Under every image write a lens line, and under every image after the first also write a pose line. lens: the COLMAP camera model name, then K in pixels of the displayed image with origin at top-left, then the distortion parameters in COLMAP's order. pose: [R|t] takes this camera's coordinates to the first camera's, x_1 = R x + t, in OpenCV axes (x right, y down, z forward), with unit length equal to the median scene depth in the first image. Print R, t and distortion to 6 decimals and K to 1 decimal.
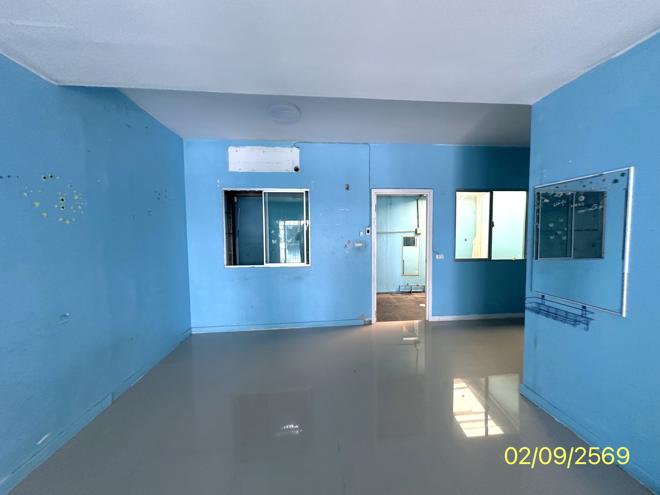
lens RADIAL K [[262.5, 0, 330.0], [0, 262.5, 247.5], [0, 0, 1]] dist [0.000062, -0.000031]
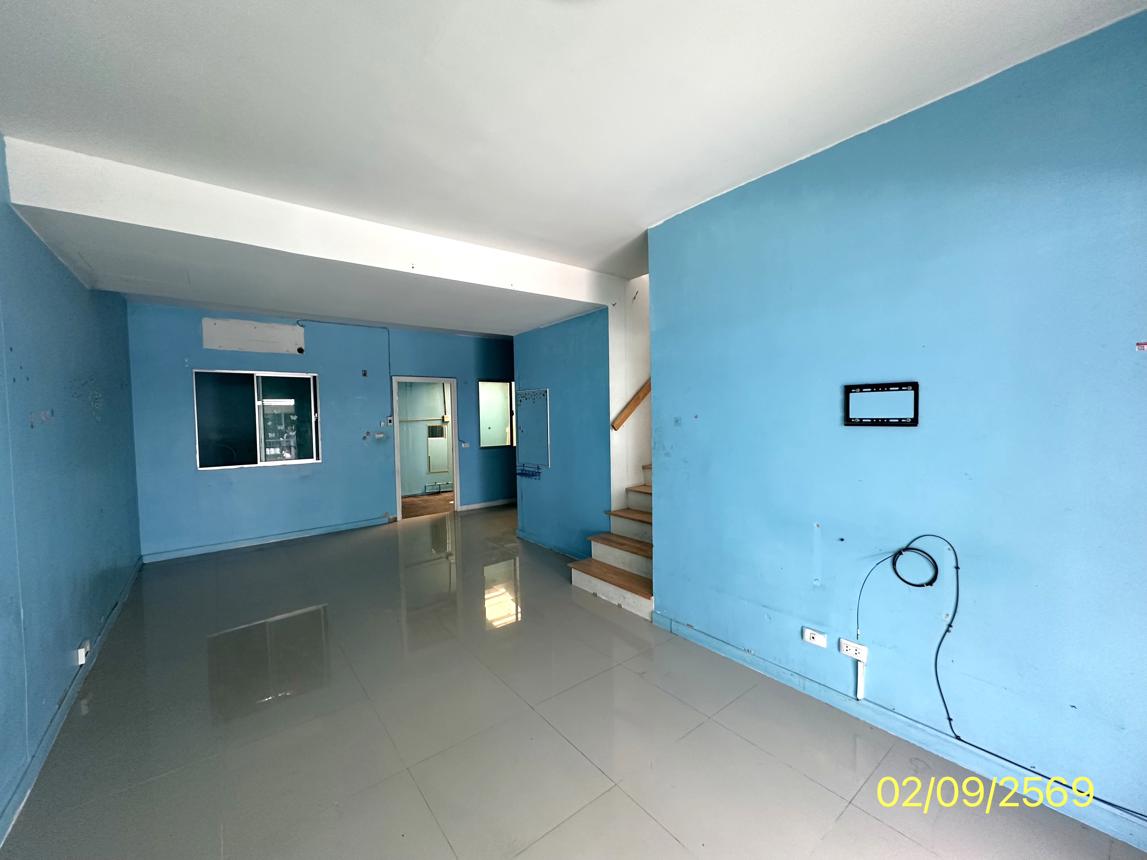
lens RADIAL K [[457.1, 0, 573.5], [0, 457.1, 430.0], [0, 0, 1]] dist [-0.000245, 0.000043]
pose [[0.834599, -0.025251, 0.550279, -0.204675], [0.040968, 0.999028, -0.016292, 0.022858], [-0.549332, 0.036142, 0.834822, -0.712729]]
